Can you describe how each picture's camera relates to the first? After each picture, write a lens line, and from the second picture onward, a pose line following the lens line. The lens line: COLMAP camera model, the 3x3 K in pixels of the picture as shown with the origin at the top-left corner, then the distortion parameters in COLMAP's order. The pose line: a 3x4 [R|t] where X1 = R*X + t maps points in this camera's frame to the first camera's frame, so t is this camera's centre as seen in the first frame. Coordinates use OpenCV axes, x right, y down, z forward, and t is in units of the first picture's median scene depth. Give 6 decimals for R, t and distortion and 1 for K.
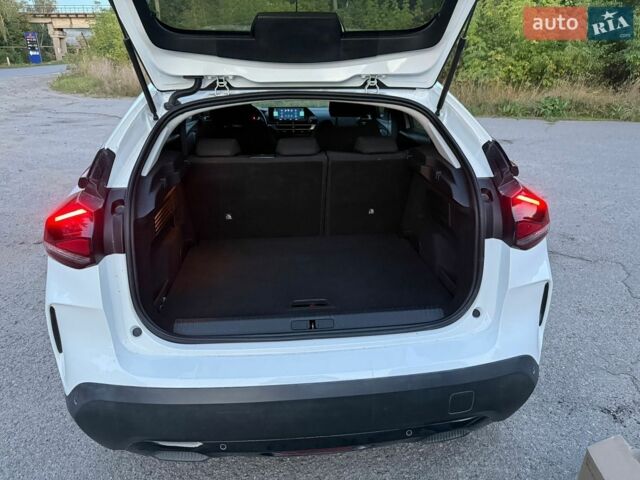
lens RADIAL K [[459.9, 0, 322.8], [0, 459.9, 239.3], [0, 0, 1]] dist [0.001928, -0.005495]
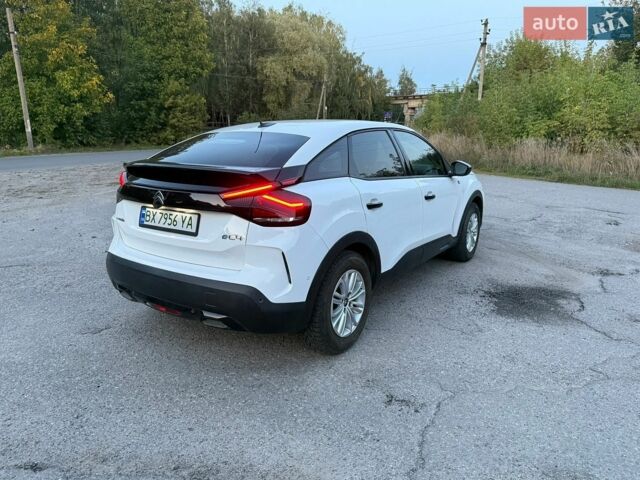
lens RADIAL K [[459.9, 0, 322.8], [0, 459.9, 239.3], [0, 0, 1]] dist [0.001928, -0.005495]
pose [[0.766453, 0.148323, -0.624940, 0.197001], [-0.237589, 0.969429, -0.061304, 0.014063], [0.596743, 0.195466, 0.778262, -0.021589]]
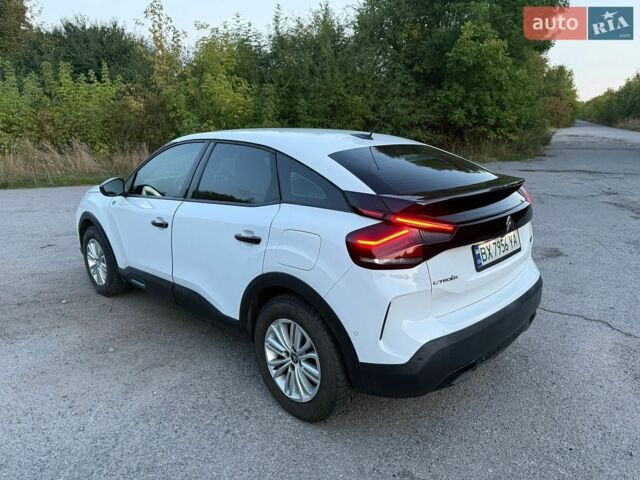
lens RADIAL K [[465.2, 0, 320.5], [0, 465.2, 224.9], [0, 0, 1]] dist [-0.000263, -0.003377]
pose [[0.756337, -0.134613, 0.640183, -0.187454], [0.240417, 0.967315, -0.080637, -0.002836], [-0.608403, 0.214900, 0.763979, -0.002995]]
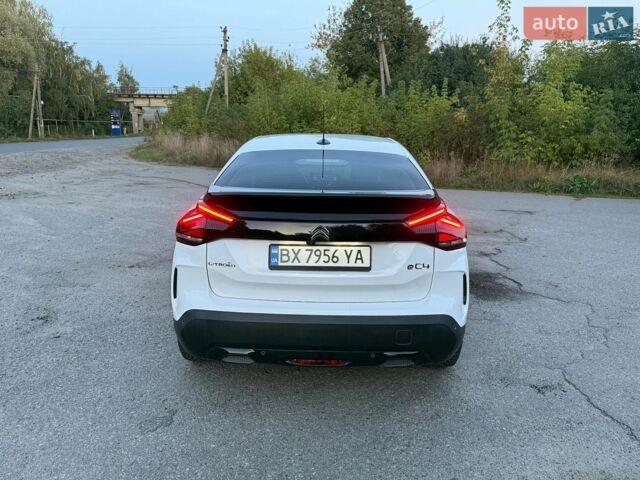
lens RADIAL K [[465.2, 0, 320.5], [0, 465.2, 224.9], [0, 0, 1]] dist [-0.000263, -0.003377]
pose [[0.993446, 0.040648, -0.106828, 0.018089], [-0.059638, 0.981659, -0.181078, 0.031030], [0.097508, 0.186263, 0.977649, -0.085225]]
